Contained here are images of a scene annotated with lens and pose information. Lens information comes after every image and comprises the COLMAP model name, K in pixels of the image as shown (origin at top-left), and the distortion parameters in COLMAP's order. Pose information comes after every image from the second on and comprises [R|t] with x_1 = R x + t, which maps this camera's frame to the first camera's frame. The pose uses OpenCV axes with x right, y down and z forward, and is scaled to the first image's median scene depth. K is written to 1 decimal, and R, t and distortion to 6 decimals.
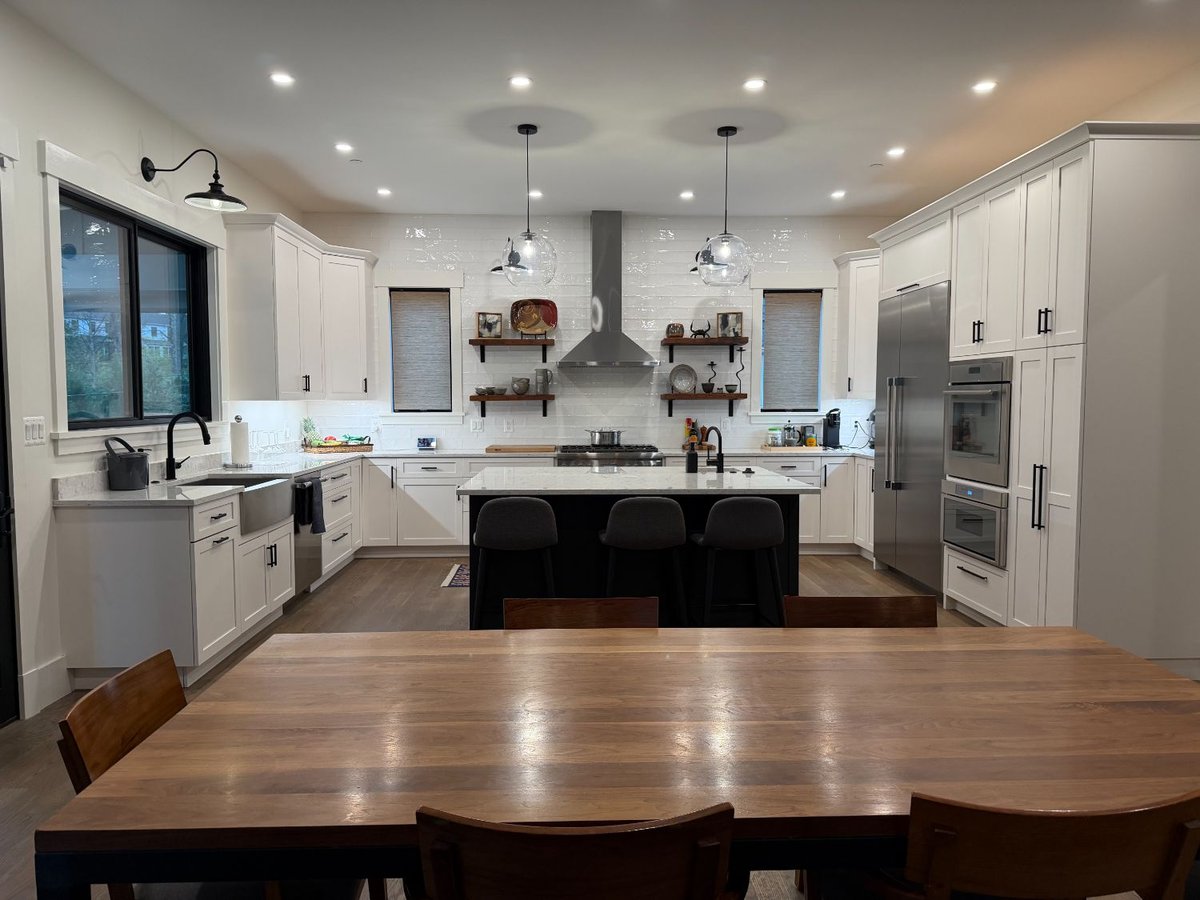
lens RADIAL K [[841.7, 0, 594.1], [0, 841.7, 454.3], [0, 0, 1]] dist [0.100994, -0.139796]
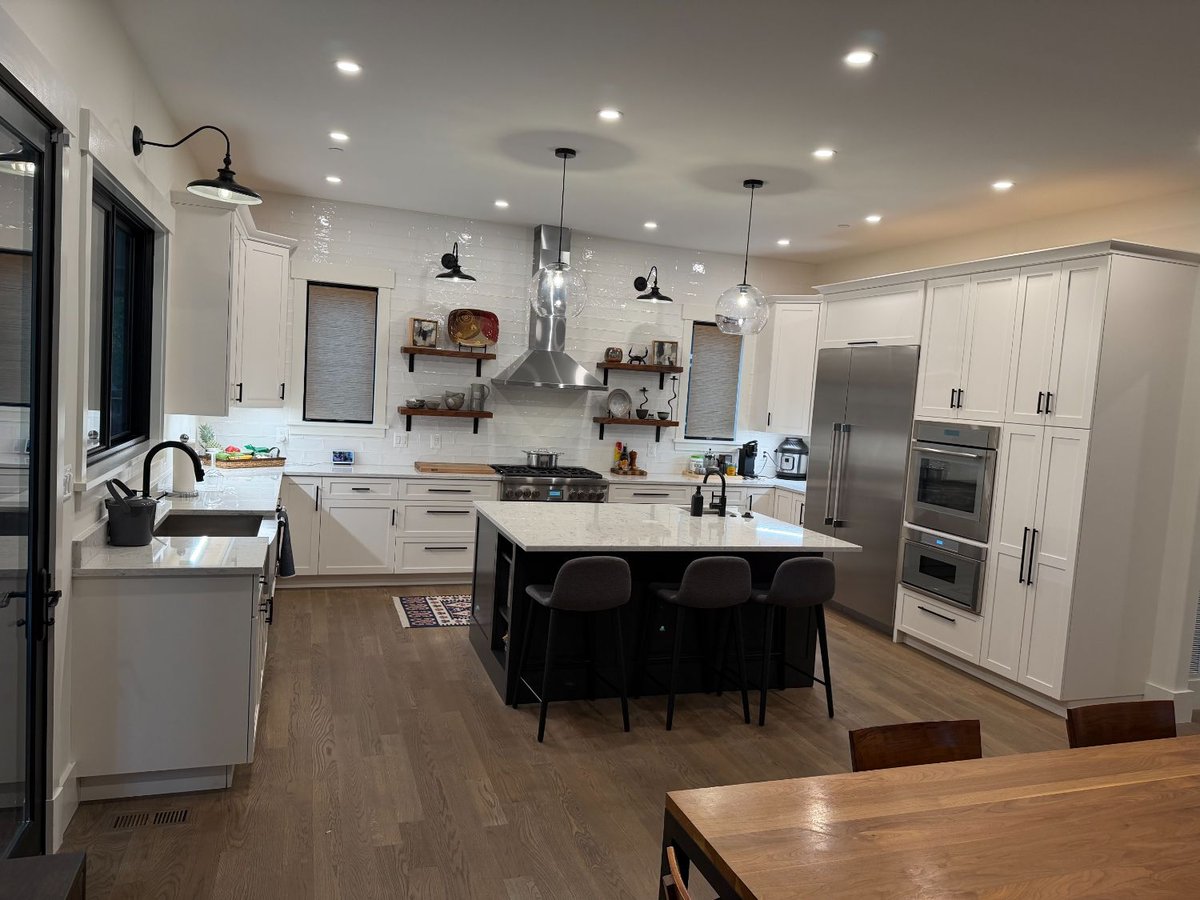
lens RADIAL K [[841.7, 0, 609.1], [0, 841.7, 453.4], [0, 0, 1]] dist [0.100994, -0.139796]
pose [[0.950421, 0.040050, 0.308378, -0.212058], [-0.046786, 0.998800, 0.014479, -0.044662], [-0.307428, -0.028189, 0.951154, 0.054725]]
